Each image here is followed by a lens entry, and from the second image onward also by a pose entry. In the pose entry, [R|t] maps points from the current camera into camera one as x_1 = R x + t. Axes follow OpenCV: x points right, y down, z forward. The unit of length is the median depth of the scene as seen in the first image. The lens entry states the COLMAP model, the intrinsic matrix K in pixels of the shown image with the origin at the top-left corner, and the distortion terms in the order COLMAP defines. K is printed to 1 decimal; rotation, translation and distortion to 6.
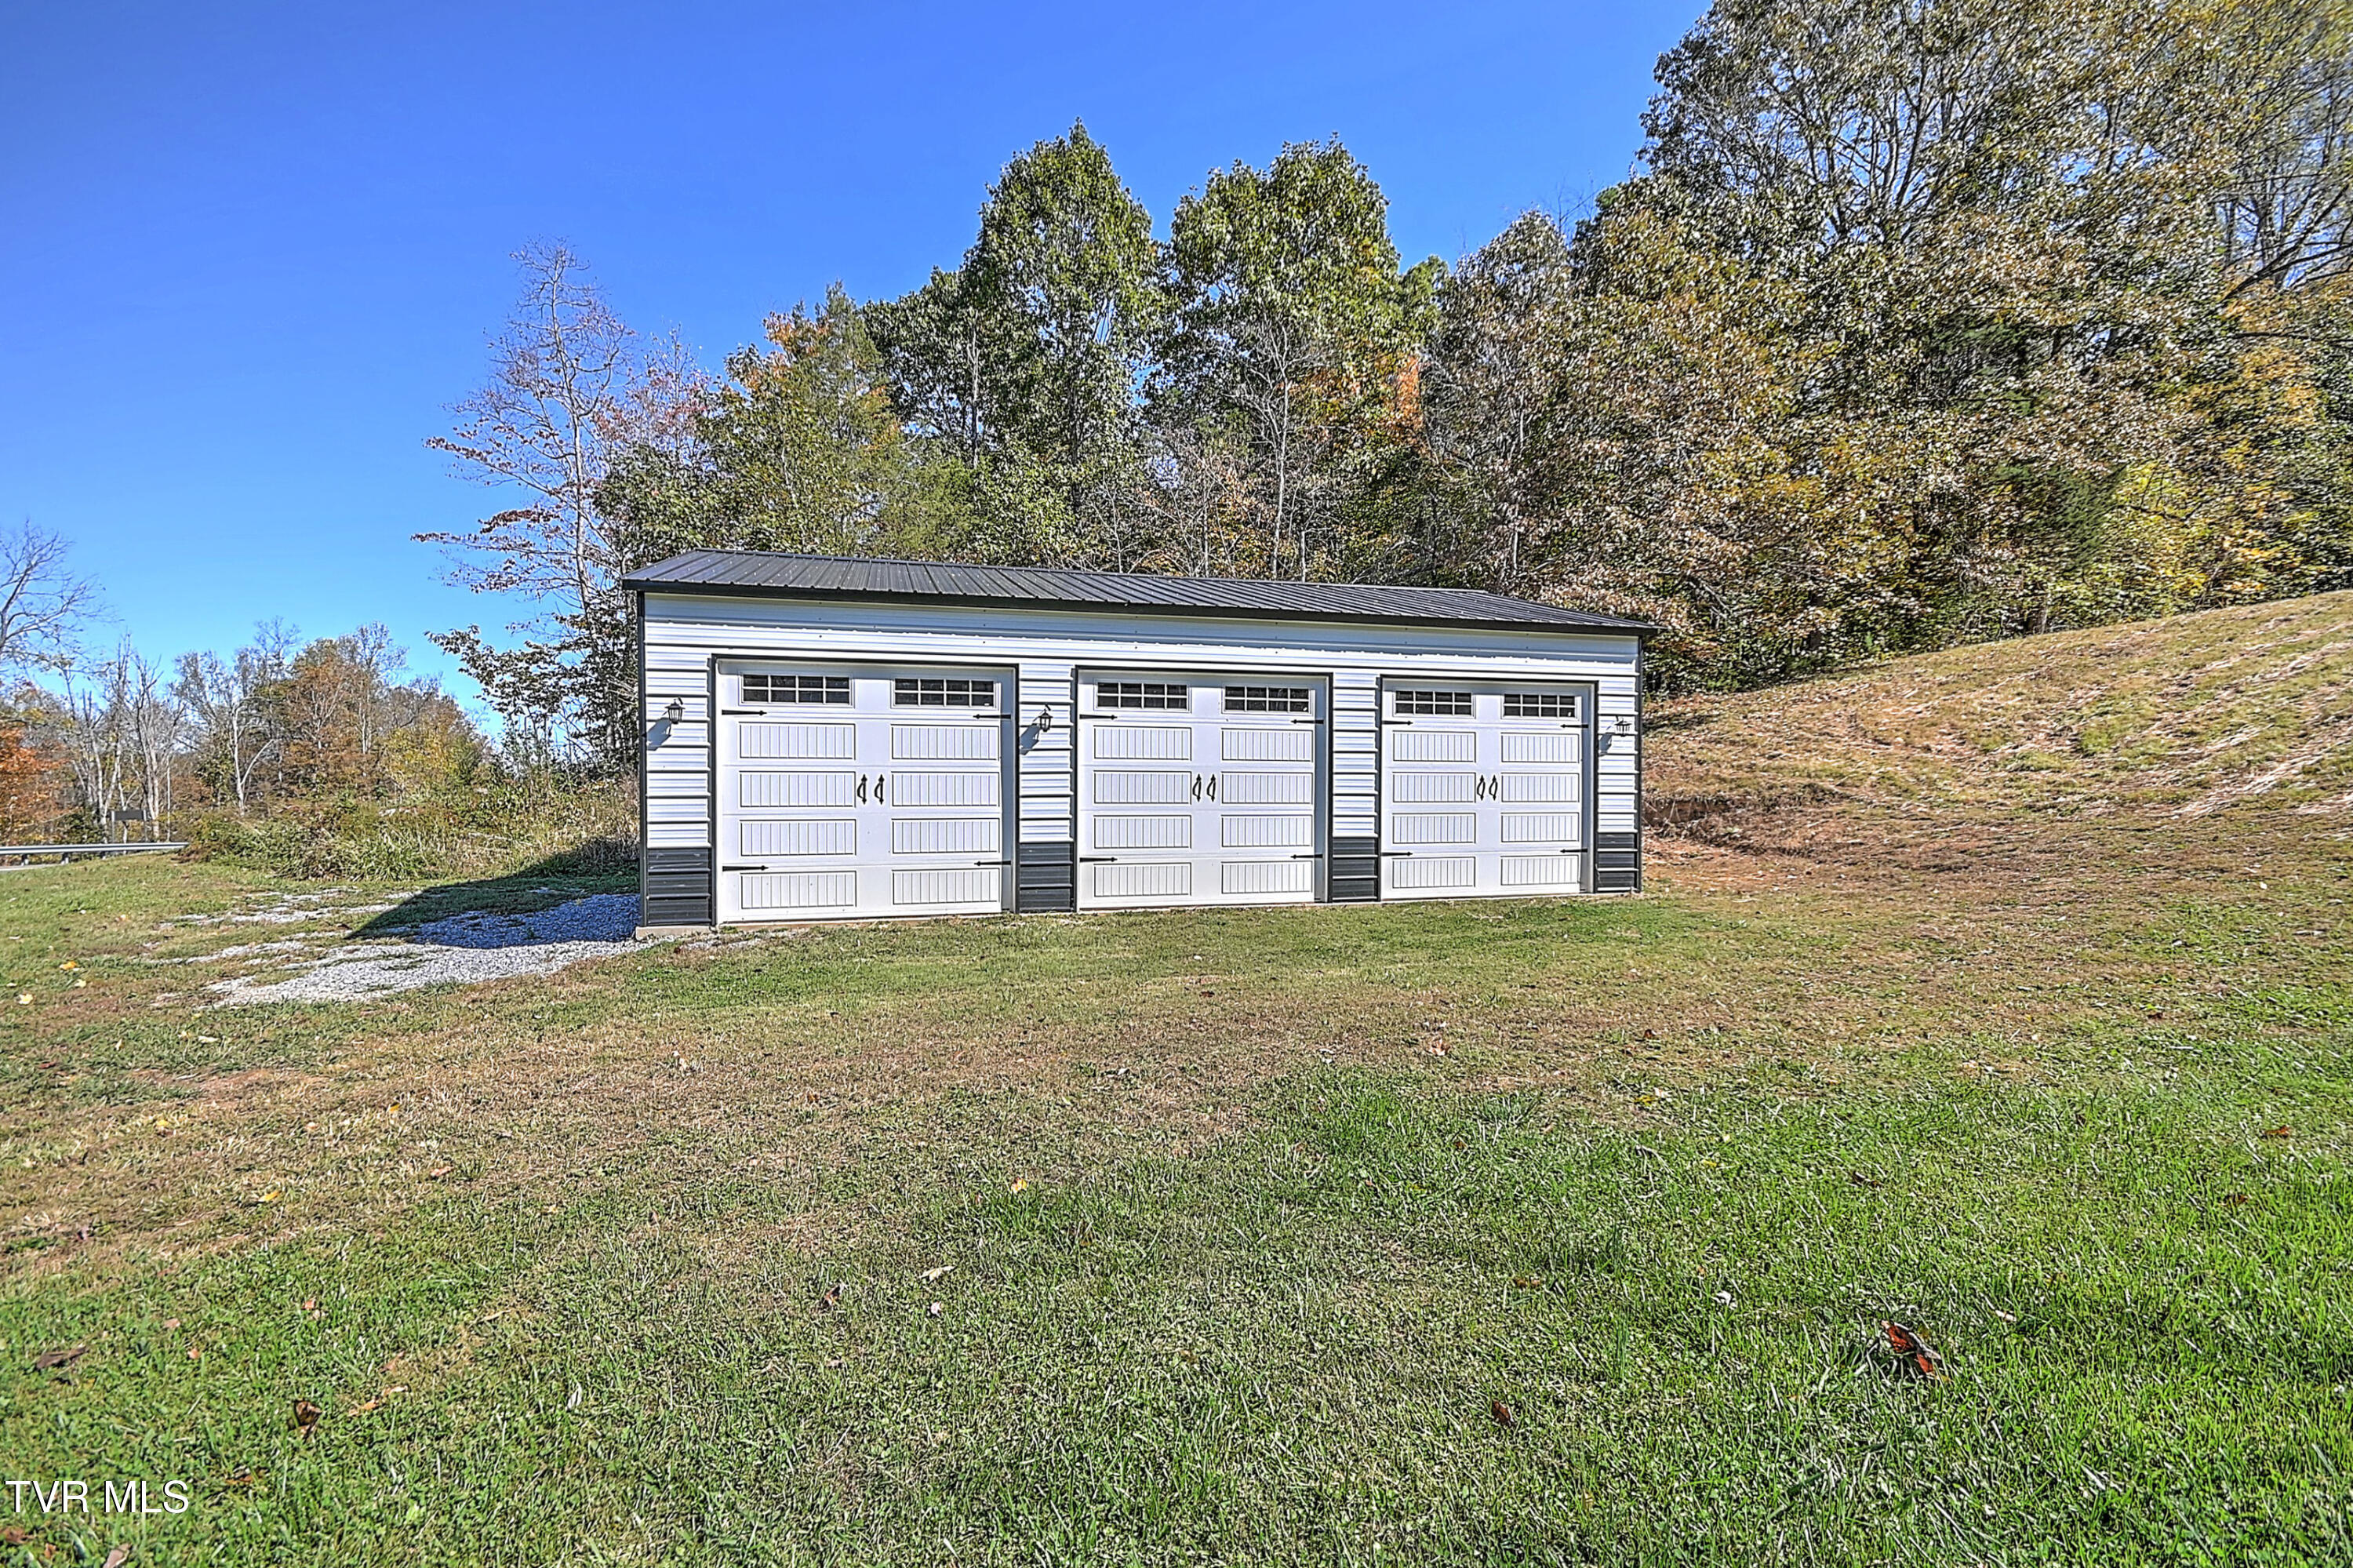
lens RADIAL K [[1051.7, 0, 1177.5], [0, 1051.7, 804.0], [0, 0, 1]] dist [0.030775, 0.000469]
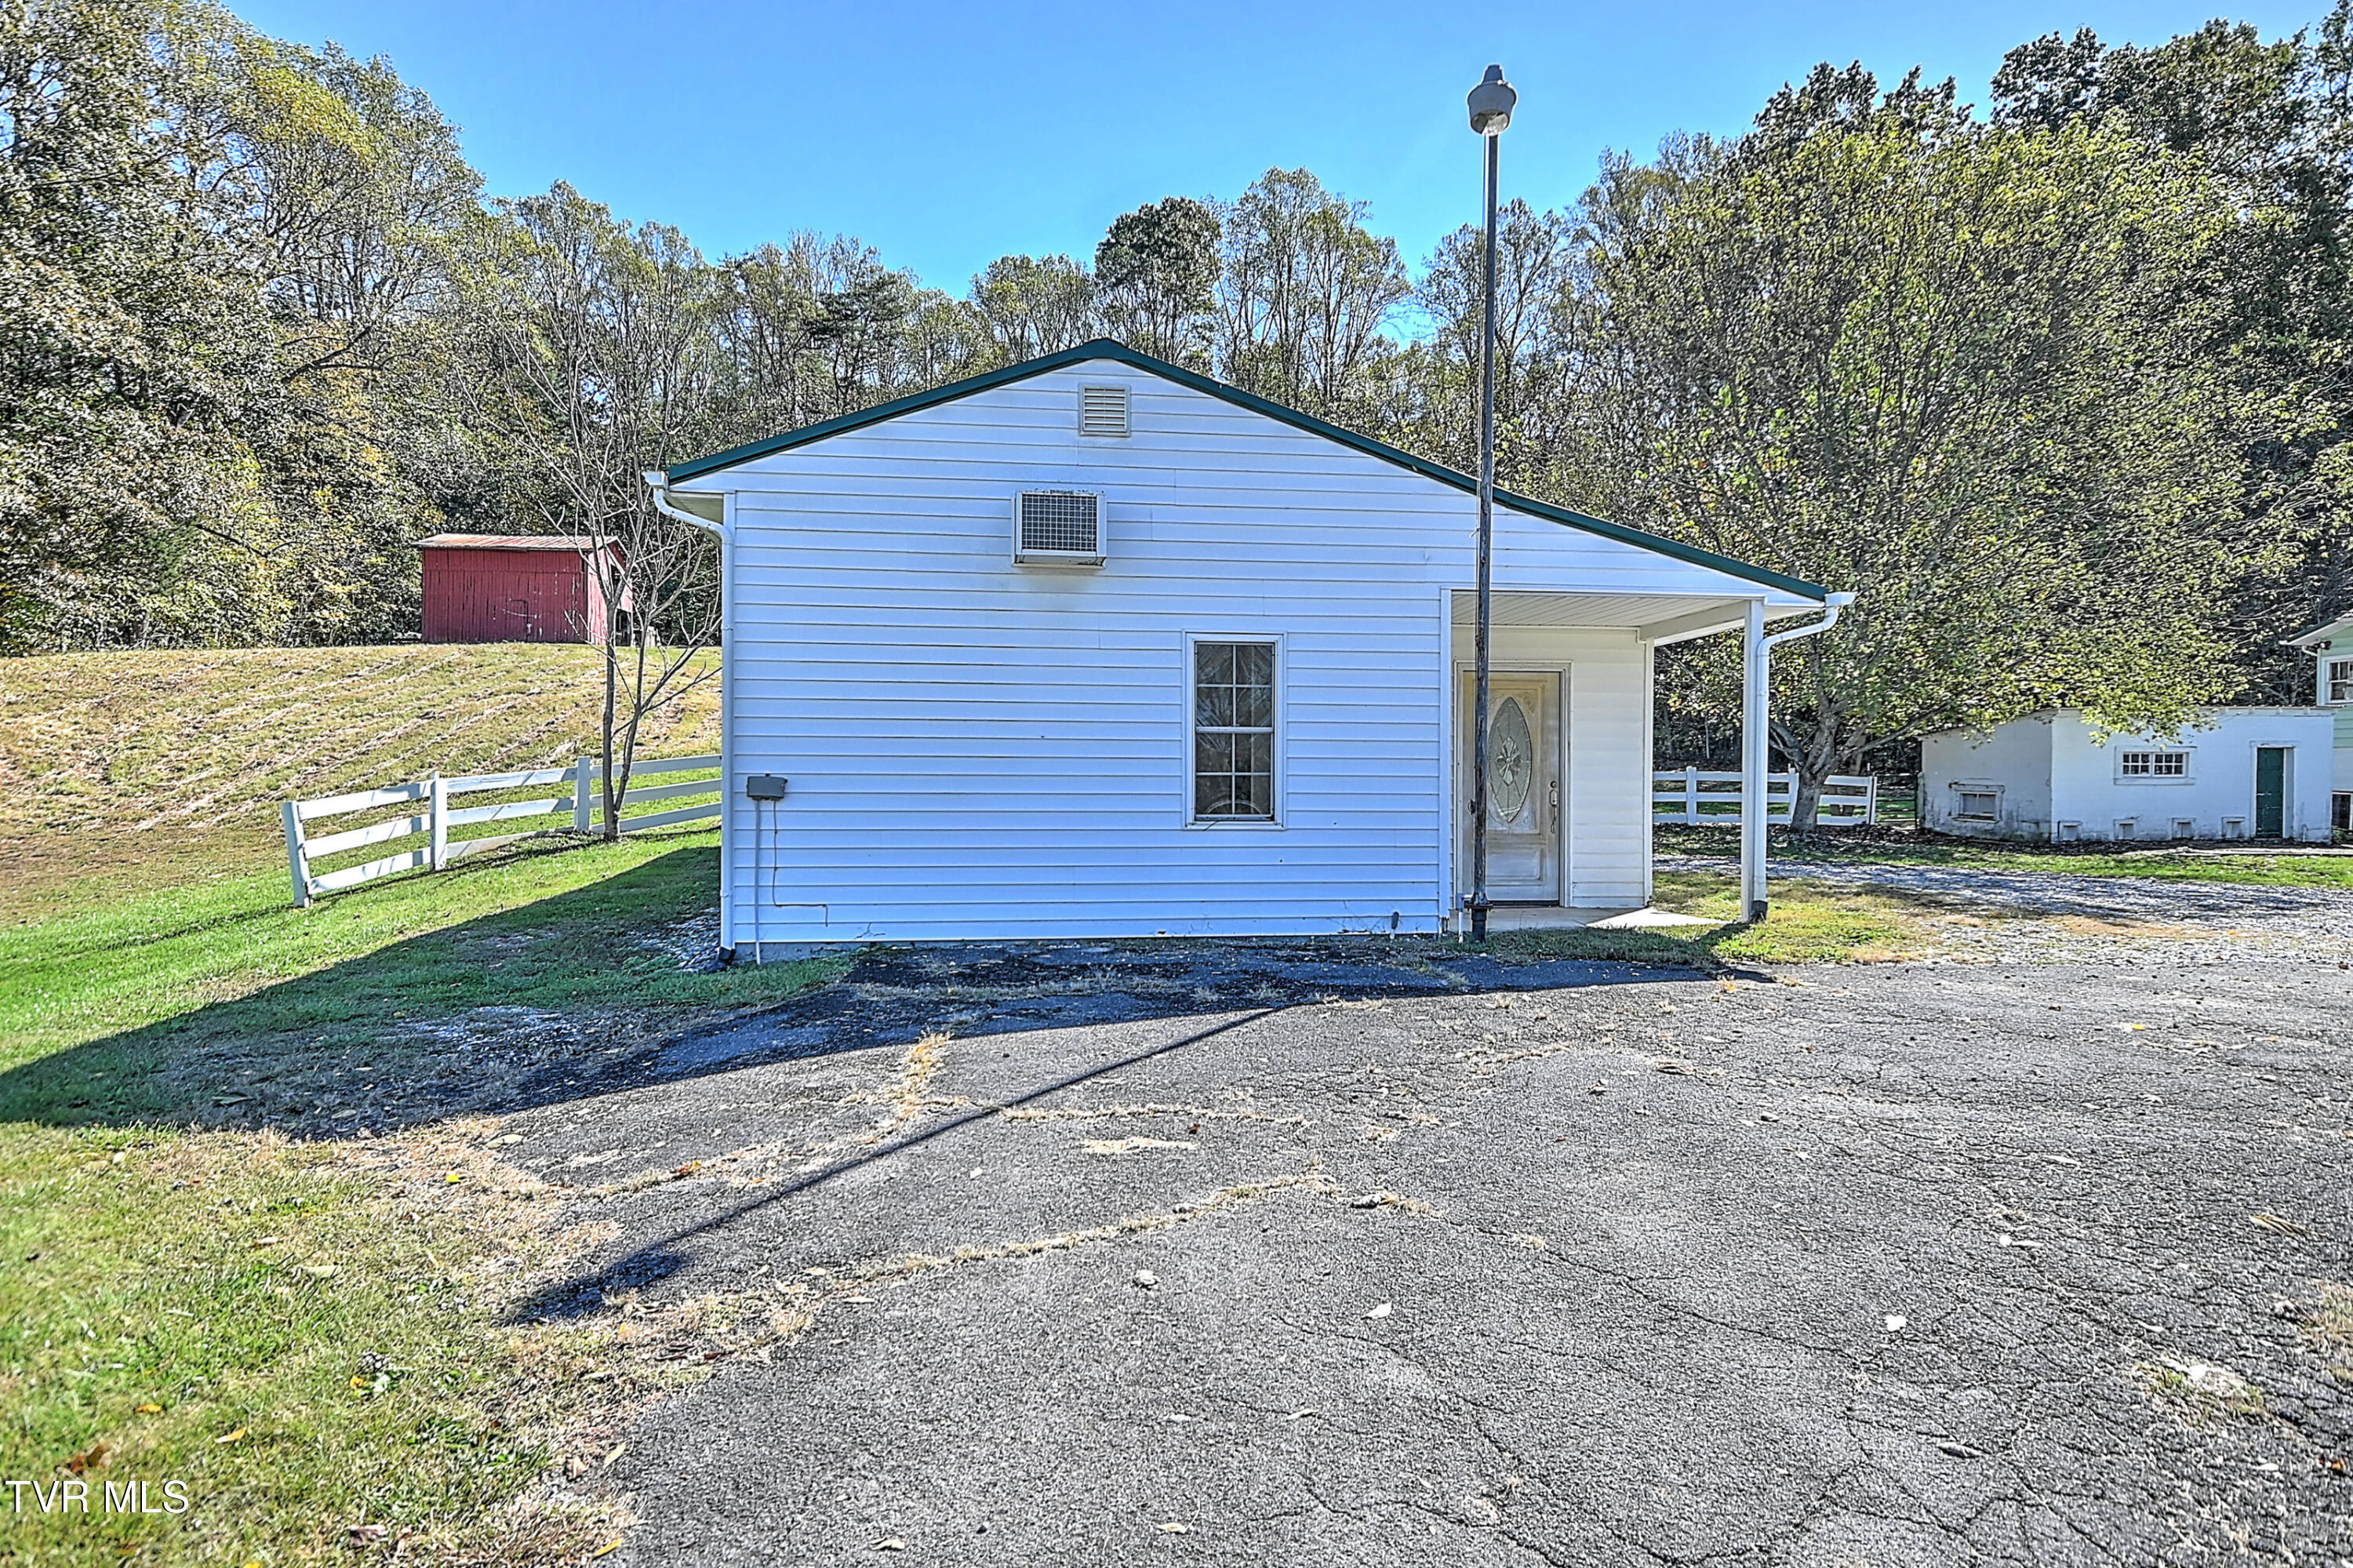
lens RADIAL K [[1393.9, 0, 1188.1], [0, 1393.9, 781.2], [0, 0, 1]] dist [0.029881, 0.002369]
pose [[0.285746, 0.013190, 0.958215, -0.373580], [0.005811, 0.999863, -0.015496, -0.011511], [-0.958288, 0.009996, 0.285630, -0.649698]]
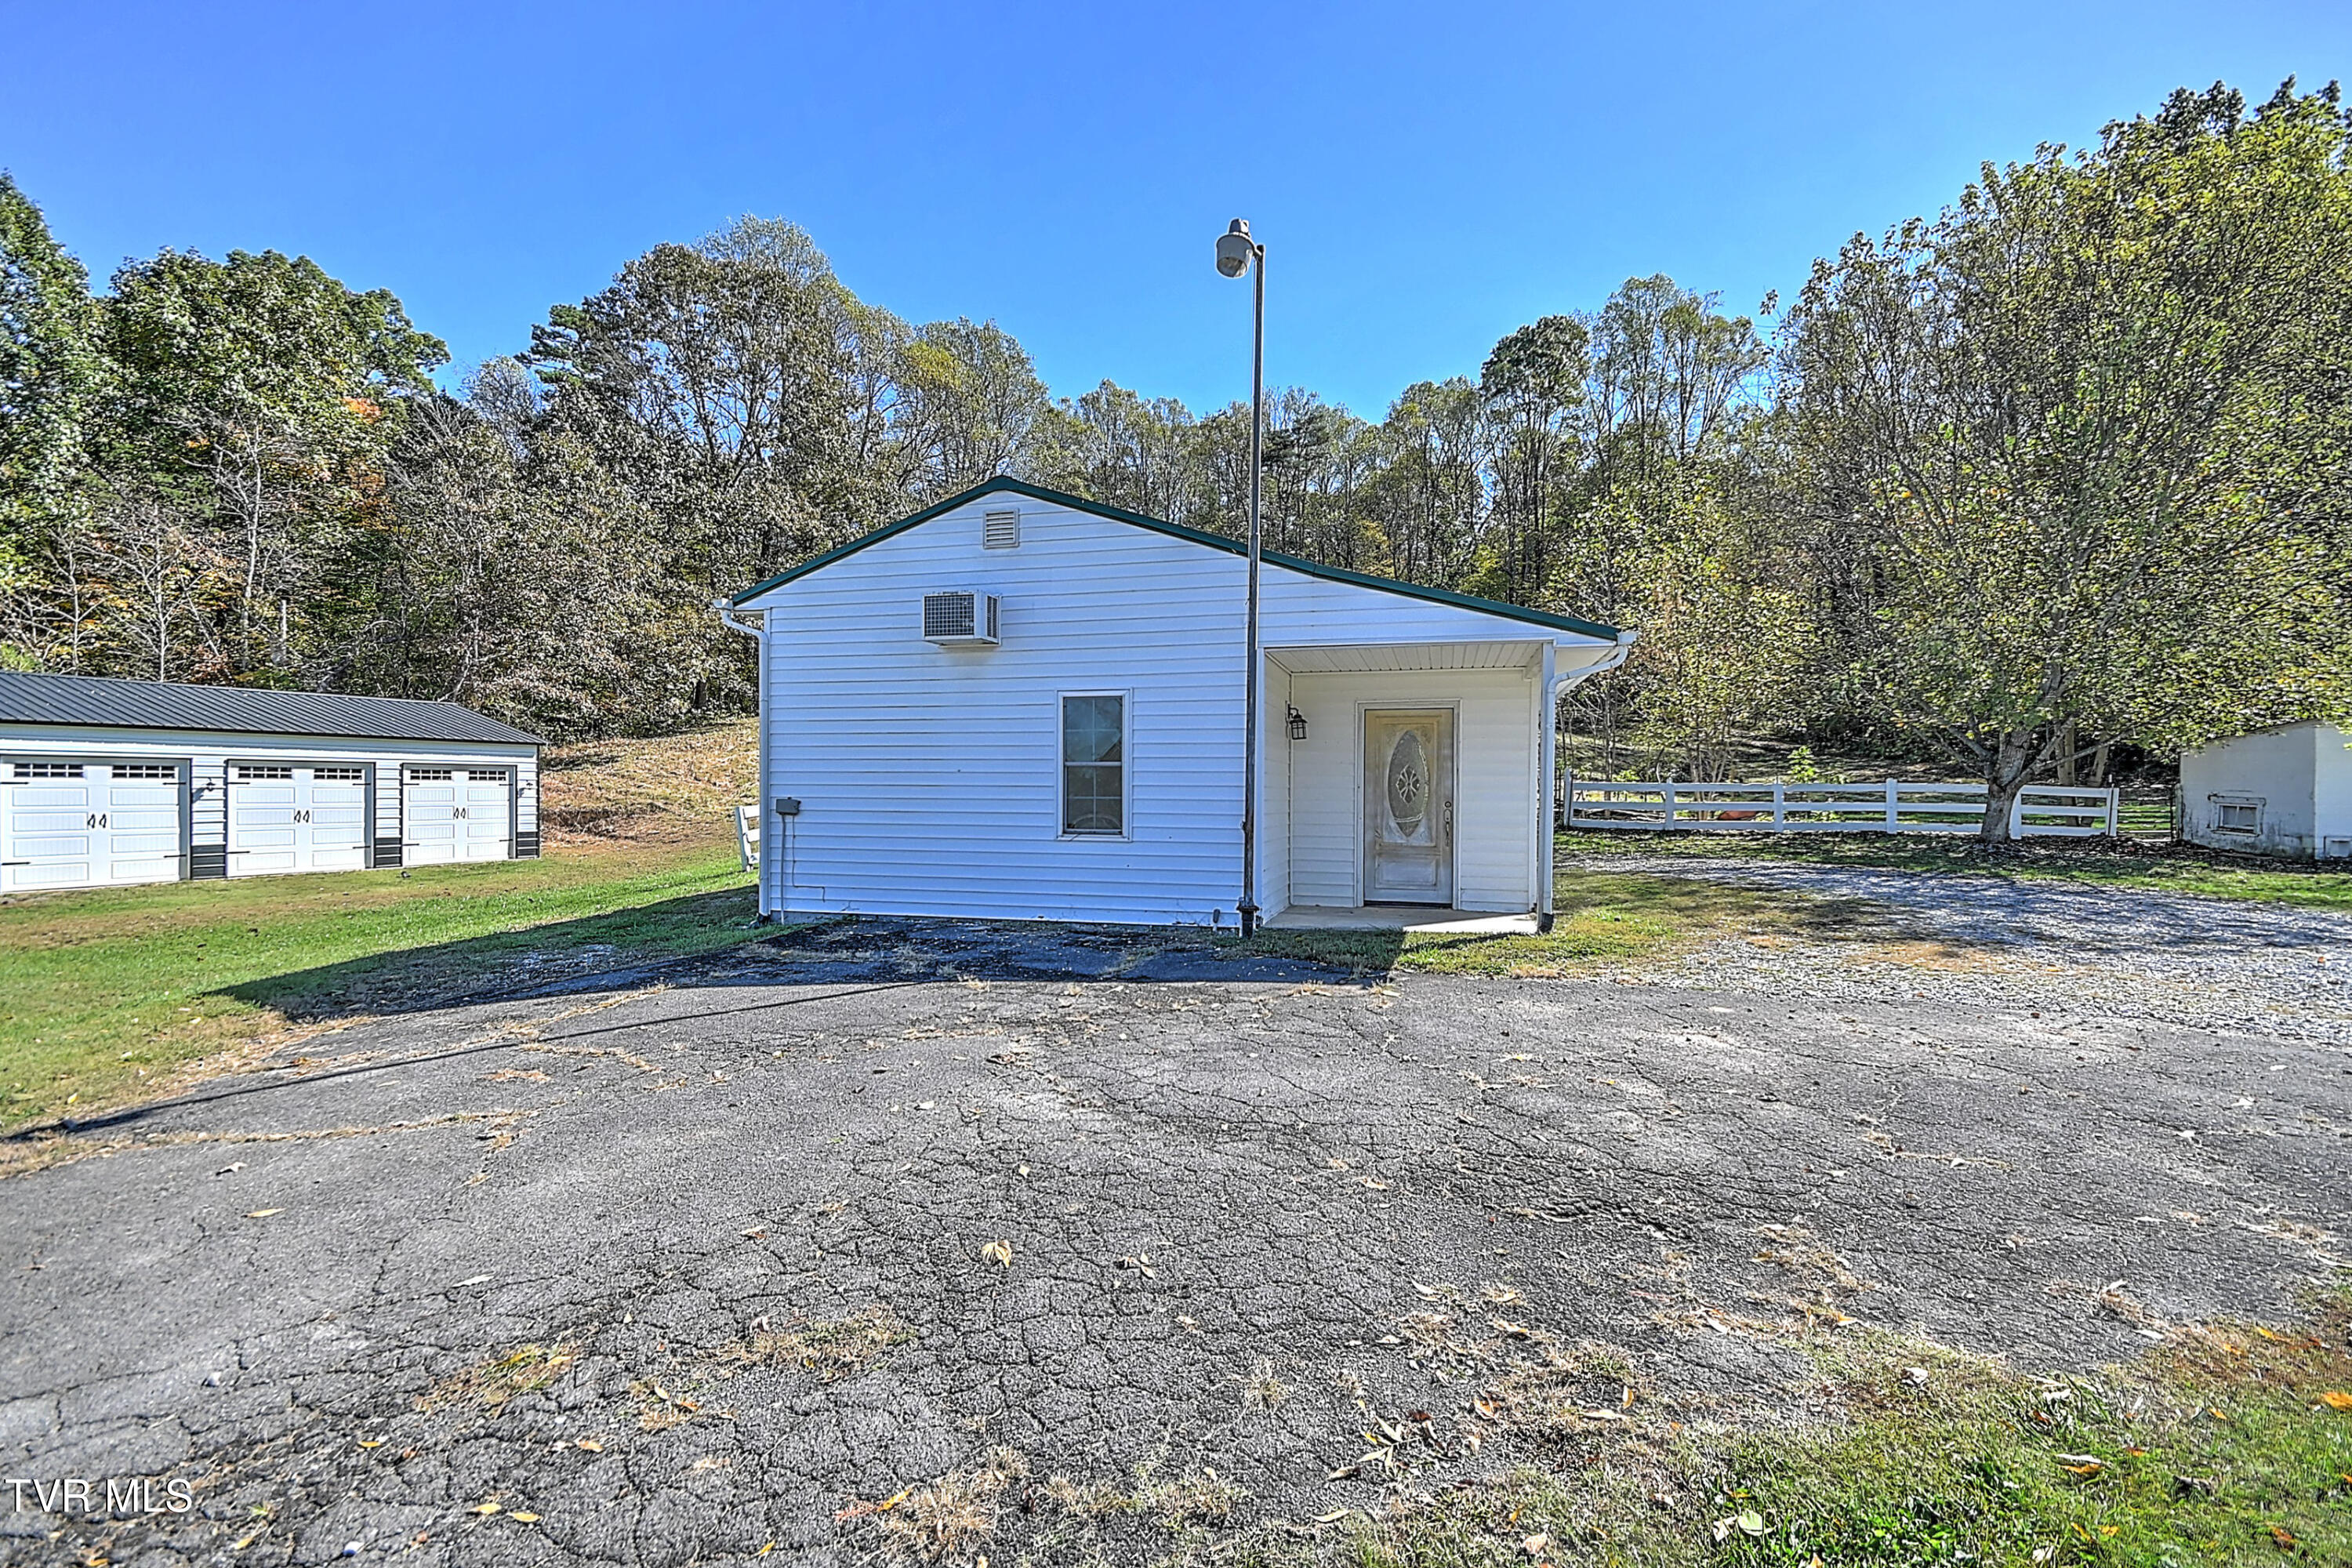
lens RADIAL K [[1044.9, 0, 1171.2], [0, 1044.9, 789.7], [0, 0, 1]] dist [0.012214, -0.000505]
pose [[0.630729, 0.009243, 0.775948, -0.255254], [-0.000430, 0.999933, -0.011562, -0.019396], [-0.776003, 0.006959, 0.630691, -0.843014]]
